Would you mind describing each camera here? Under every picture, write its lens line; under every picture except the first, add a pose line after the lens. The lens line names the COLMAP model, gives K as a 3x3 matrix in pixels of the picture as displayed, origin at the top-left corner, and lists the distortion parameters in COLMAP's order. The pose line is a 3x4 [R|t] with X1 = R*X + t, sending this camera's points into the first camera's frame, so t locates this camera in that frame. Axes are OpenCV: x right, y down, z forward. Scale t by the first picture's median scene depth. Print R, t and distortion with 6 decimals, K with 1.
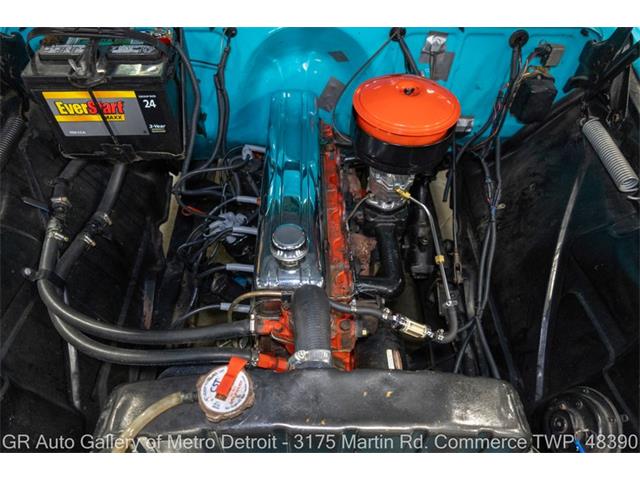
lens RADIAL K [[442.2, 0, 320.0], [0, 442.2, 240.0], [0, 0, 1]] dist [0.017150, -0.008893]
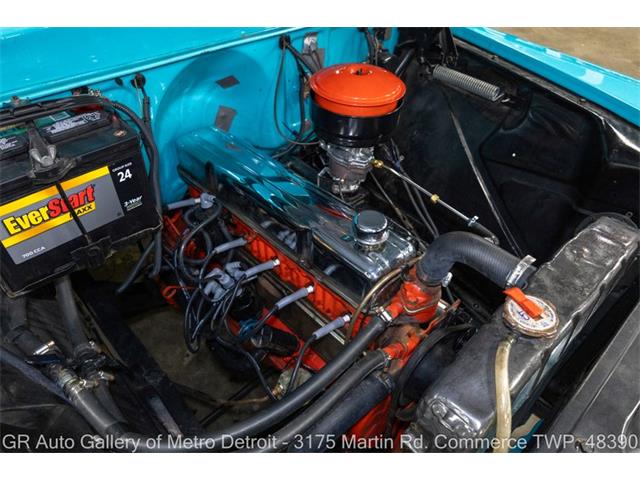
lens RADIAL K [[442.2, 0, 320.0], [0, 442.2, 240.0], [0, 0, 1]] dist [0.017150, -0.008893]
pose [[0.747755, -0.447217, 0.490774, -0.541696], [0.491461, 0.869797, 0.043800, -0.057385], [-0.446462, 0.208445, 0.870185, 0.138830]]
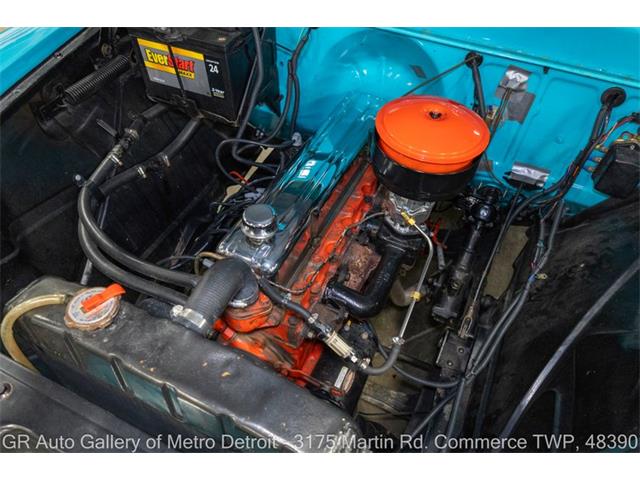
lens RADIAL K [[442.2, 0, 320.0], [0, 442.2, 240.0], [0, 0, 1]] dist [0.017150, -0.008893]
pose [[0.899728, 0.332637, -0.282563, 0.296511], [-0.338423, 0.940528, 0.029609, -0.025361], [0.275608, 0.068986, 0.958792, 0.035482]]
